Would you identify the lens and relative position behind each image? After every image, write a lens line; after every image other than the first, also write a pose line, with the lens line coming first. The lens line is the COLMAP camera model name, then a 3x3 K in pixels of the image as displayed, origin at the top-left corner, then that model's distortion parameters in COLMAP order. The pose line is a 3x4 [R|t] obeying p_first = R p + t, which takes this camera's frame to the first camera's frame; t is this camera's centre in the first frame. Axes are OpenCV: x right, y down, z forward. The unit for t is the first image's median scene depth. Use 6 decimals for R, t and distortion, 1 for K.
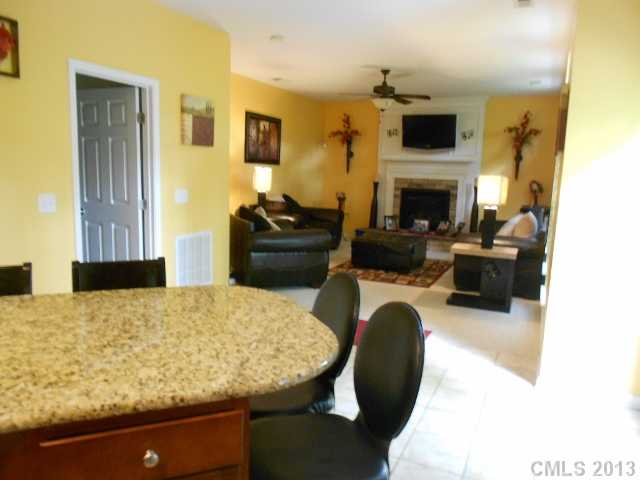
lens RADIAL K [[474.6, 0, 324.2], [0, 474.6, 240.9], [0, 0, 1]] dist [0.002426, 0.001559]
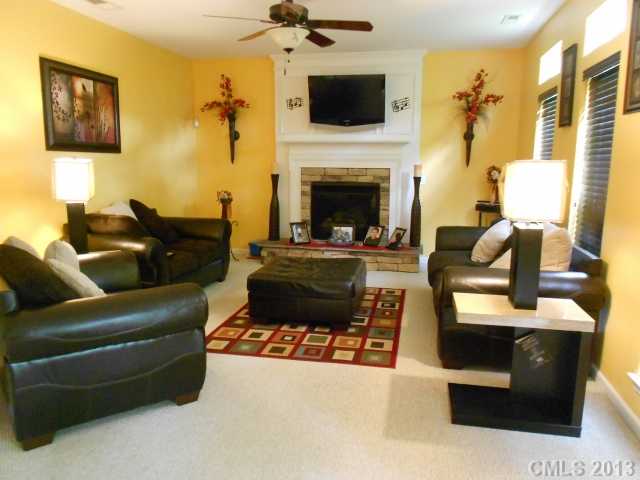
lens RADIAL K [[474.6, 0, 324.2], [0, 474.6, 240.9], [0, 0, 1]] dist [0.002426, 0.001559]
pose [[0.971544, -0.065197, 0.227709, 0.015523], [0.059177, 0.997696, 0.033173, -0.048933], [-0.229347, -0.018753, 0.973164, 0.325894]]
